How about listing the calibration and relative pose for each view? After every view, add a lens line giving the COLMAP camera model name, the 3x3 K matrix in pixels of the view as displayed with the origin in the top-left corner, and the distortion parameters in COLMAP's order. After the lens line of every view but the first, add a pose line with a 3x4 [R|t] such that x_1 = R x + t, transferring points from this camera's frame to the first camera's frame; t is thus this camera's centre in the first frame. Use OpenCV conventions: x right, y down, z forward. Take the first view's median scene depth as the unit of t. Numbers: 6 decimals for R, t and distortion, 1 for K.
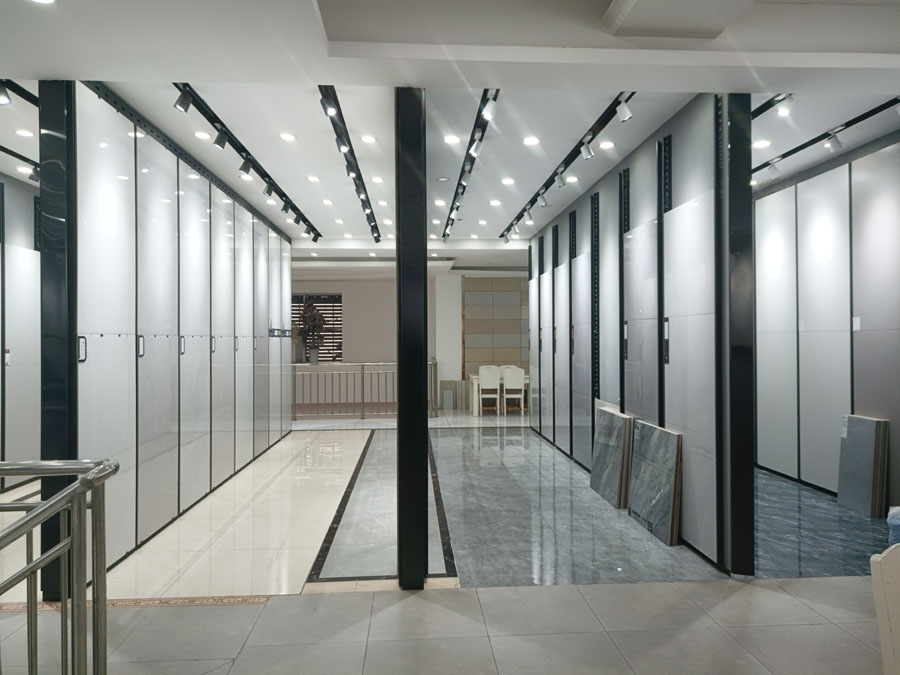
lens RADIAL K [[605.1, 0, 450.0], [0, 605.1, 337.5], [0, 0, 1]] dist [0.060777, -0.073683]
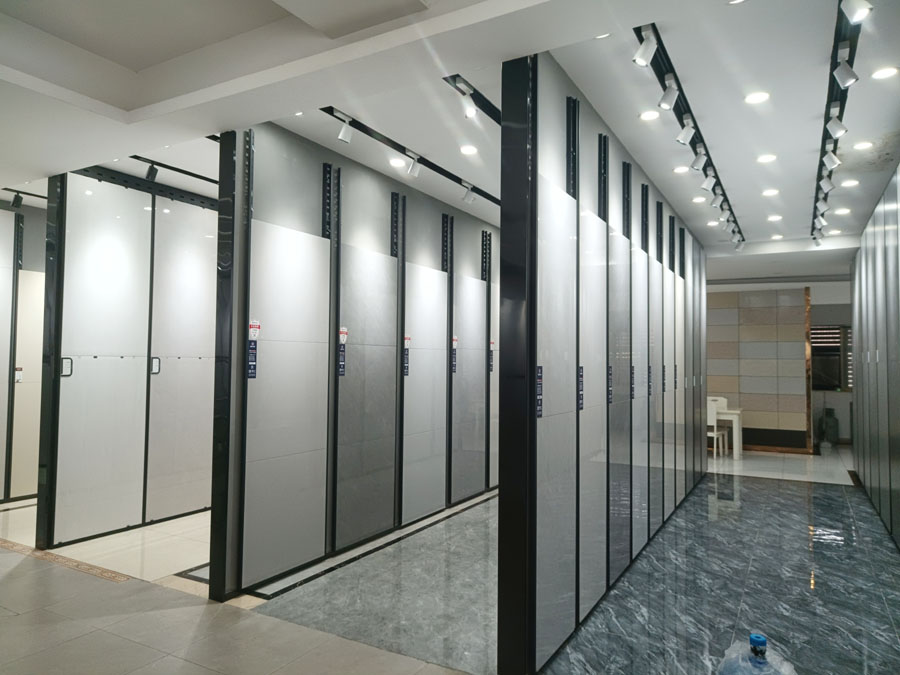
lens RADIAL K [[605.1, 0, 450.0], [0, 605.1, 337.5], [0, 0, 1]] dist [0.060777, -0.073683]
pose [[0.835902, -0.012989, -0.548724, 0.799556], [-0.009260, 0.999244, -0.037759, -0.002805], [0.548800, 0.036644, 0.835150, 0.303210]]
